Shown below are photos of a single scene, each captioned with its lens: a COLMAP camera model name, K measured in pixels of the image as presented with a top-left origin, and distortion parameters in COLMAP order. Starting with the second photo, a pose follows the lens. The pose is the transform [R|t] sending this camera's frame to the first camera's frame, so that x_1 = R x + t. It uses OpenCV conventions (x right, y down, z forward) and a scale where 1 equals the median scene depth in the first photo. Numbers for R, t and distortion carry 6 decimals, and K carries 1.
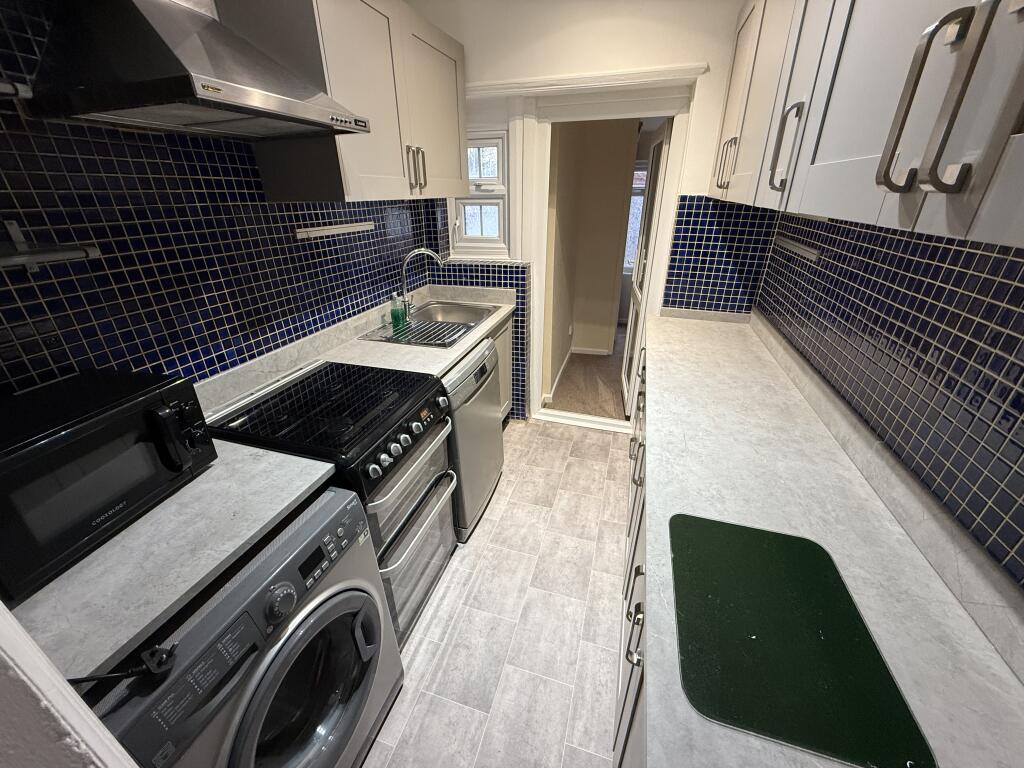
lens RADIAL K [[404.4, 0, 508.4], [0, 404.4, 386.2], [0, 0, 1]] dist [-0.000148, 0.000025]
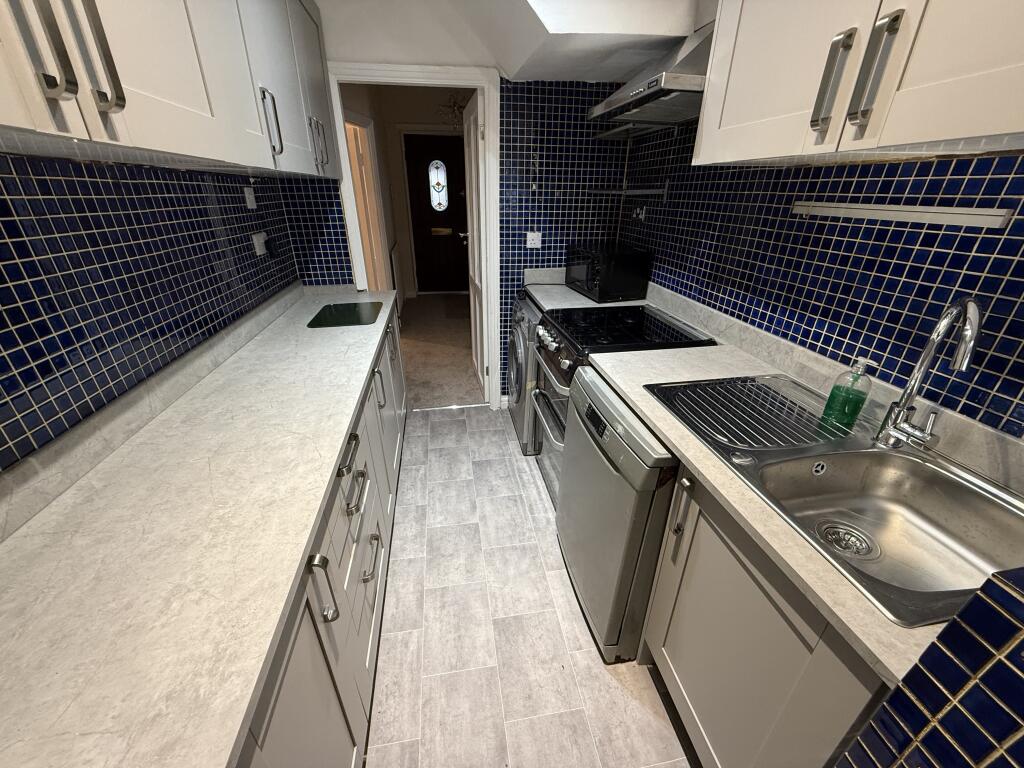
lens RADIAL K [[404.4, 0, 508.6], [0, 404.4, 384.1], [0, 0, 1]] dist [-0.000148, 0.000025]
pose [[-0.894393, 0.200750, -0.399699, 0.338023], [-0.186993, 0.643957, 0.741858, -0.577711], [0.406317, 0.738254, -0.538412, 1.320092]]
